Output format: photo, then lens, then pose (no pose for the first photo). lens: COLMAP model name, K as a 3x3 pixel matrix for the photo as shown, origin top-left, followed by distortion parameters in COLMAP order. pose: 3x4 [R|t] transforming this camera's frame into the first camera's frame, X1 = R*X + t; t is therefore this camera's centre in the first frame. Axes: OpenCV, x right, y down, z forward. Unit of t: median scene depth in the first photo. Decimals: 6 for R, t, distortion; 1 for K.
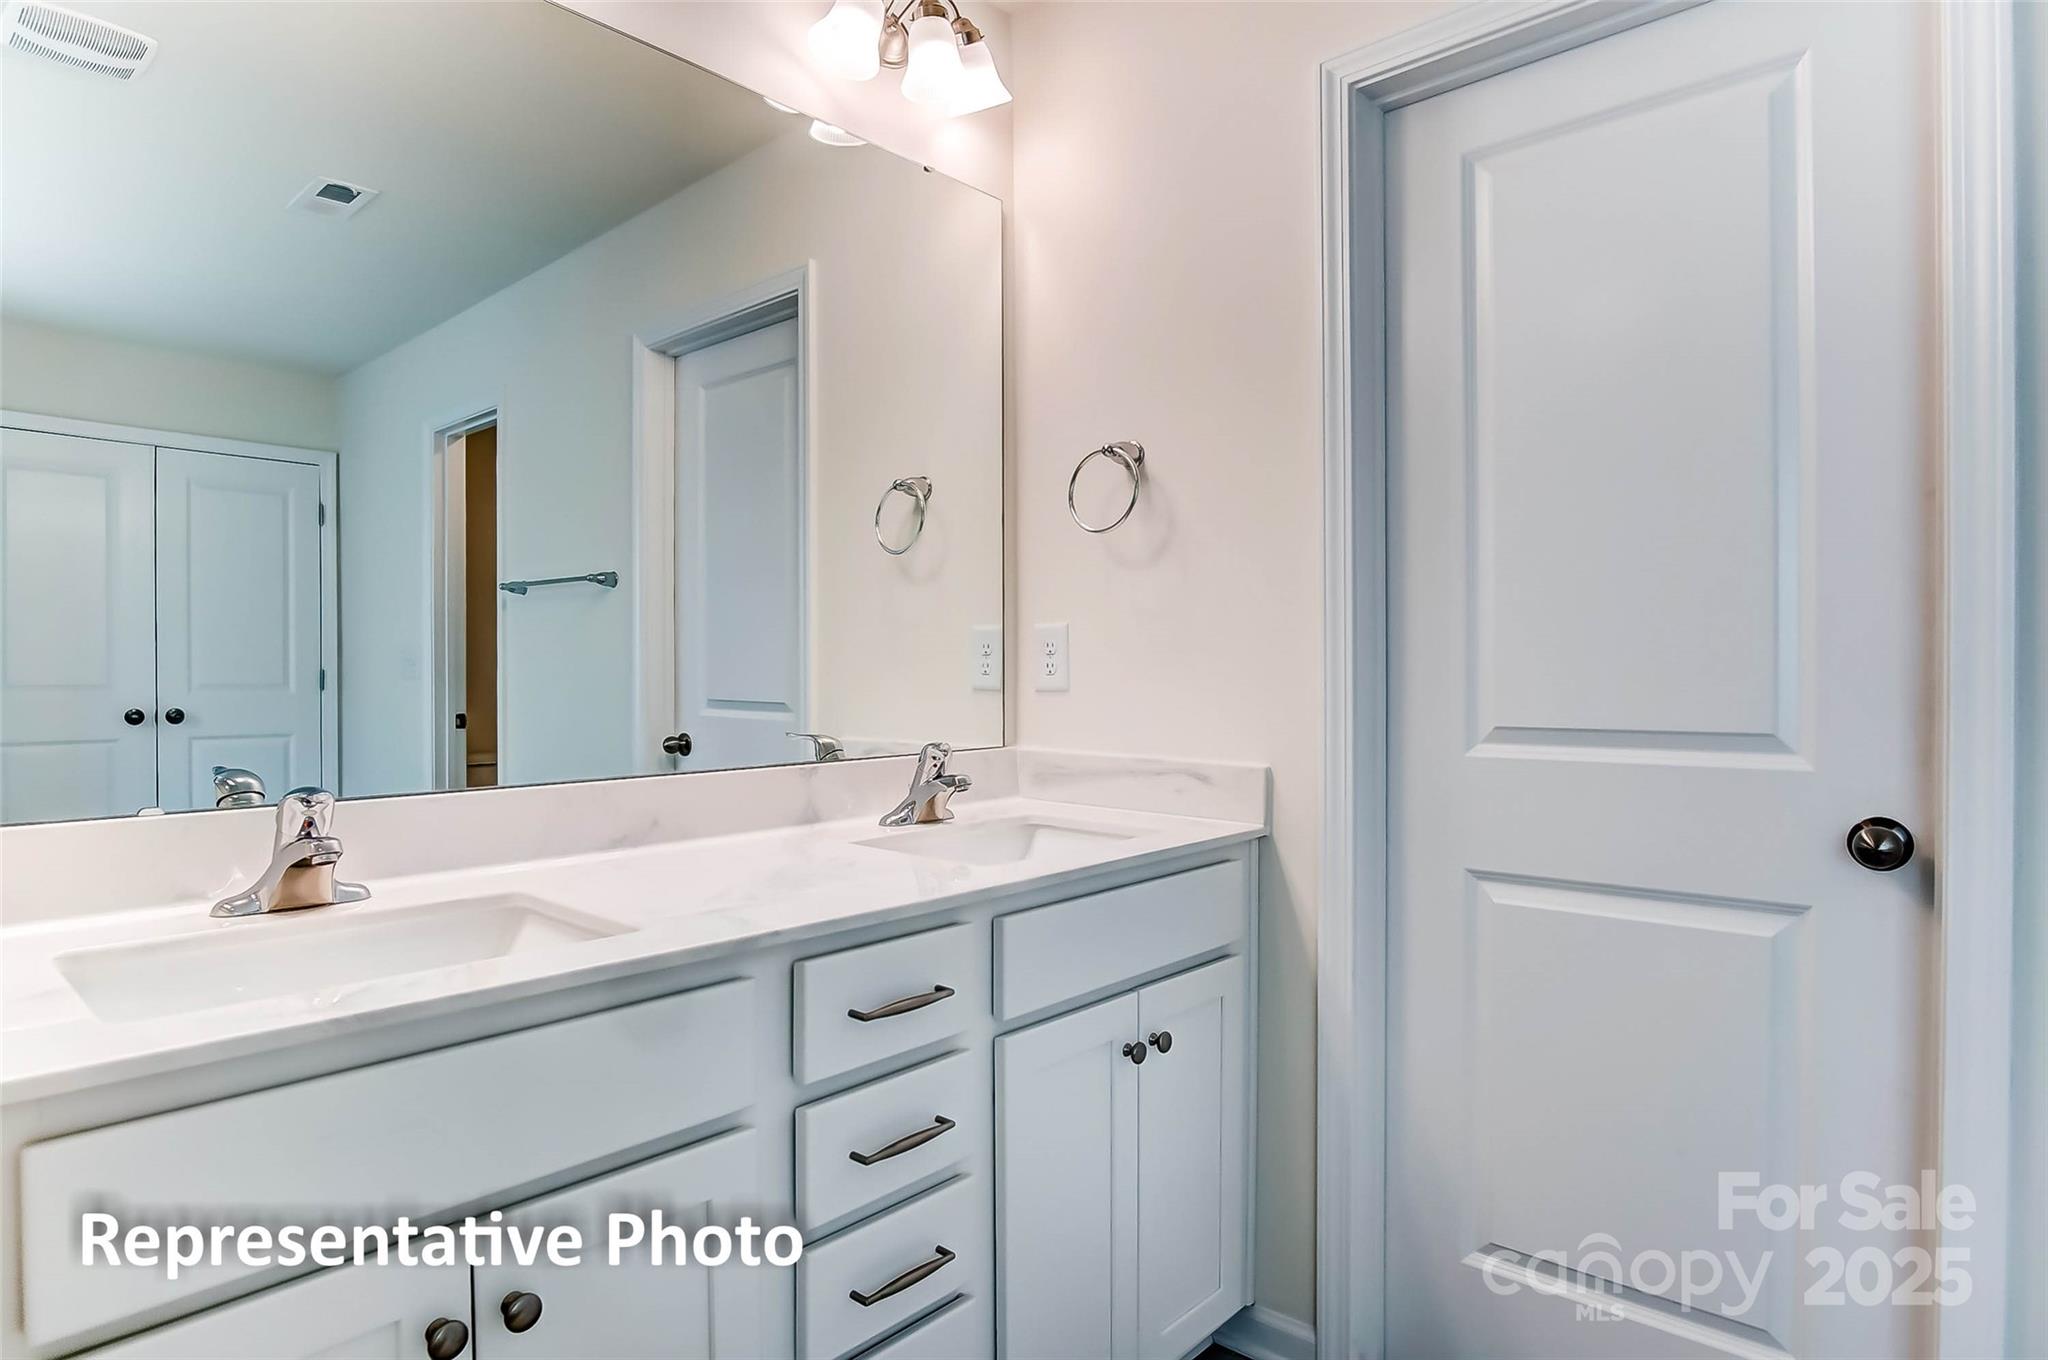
lens RADIAL K [[1108.4, 0, 1030.5], [0, 1108.4, 671.8], [0, 0, 1]] dist [-0.034321, 0.008353]
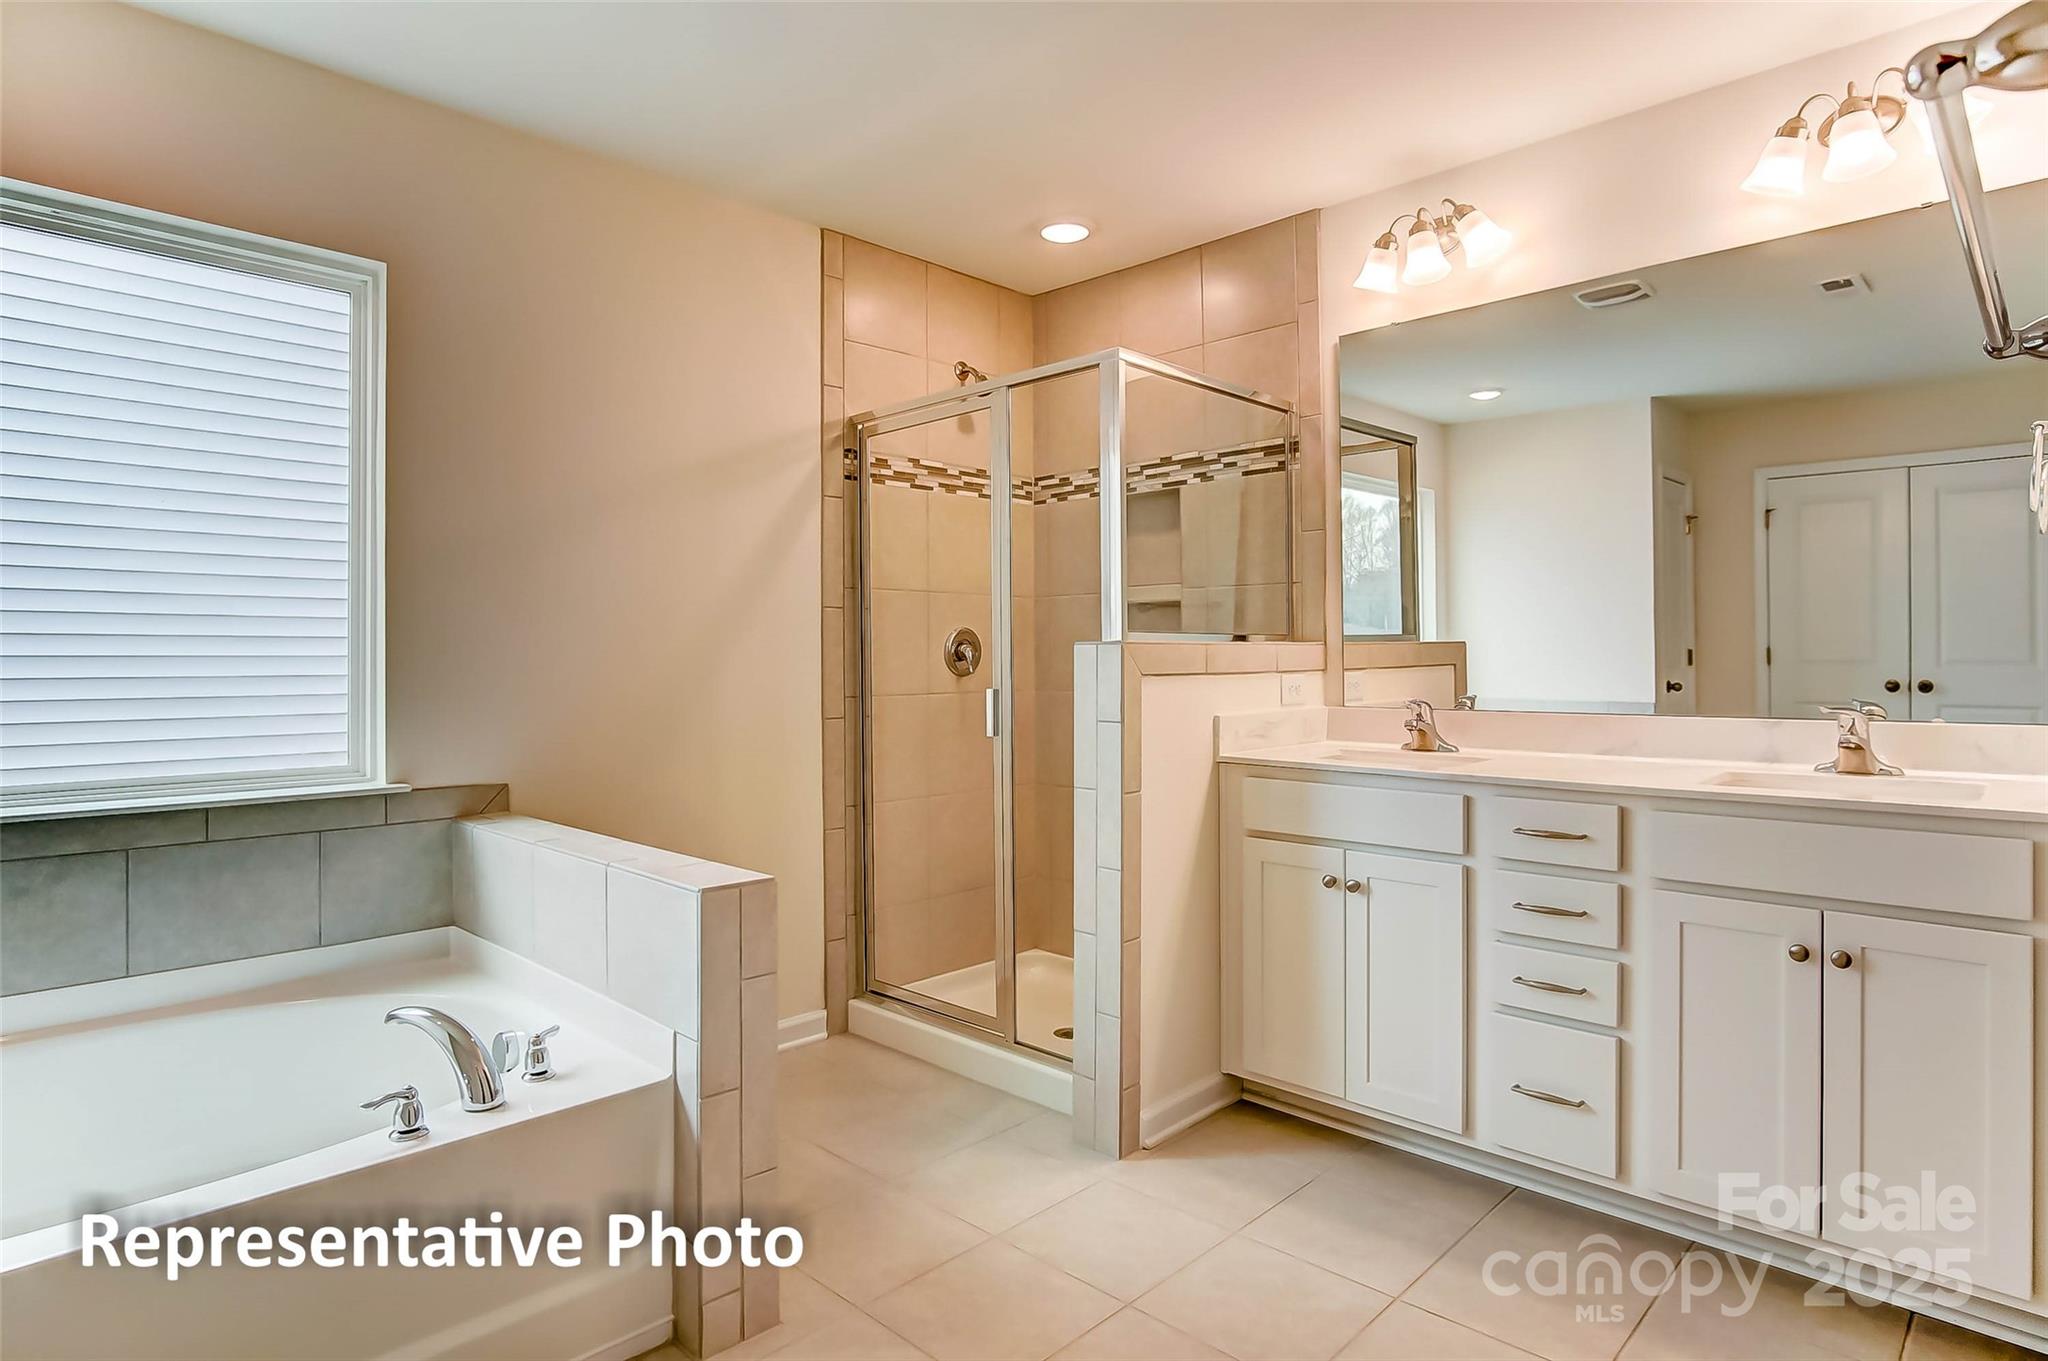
lens RADIAL K [[1108.4, 0, 1030.5], [0, 1108.4, 672.3], [0, 0, 1]] dist [-0.034321, 0.008353]
pose [[-0.047776, 0.013411, -0.998768, 0.483303], [0.009048, 0.999875, 0.012993, -0.000054], [0.998817, -0.008416, -0.047892, 0.059621]]
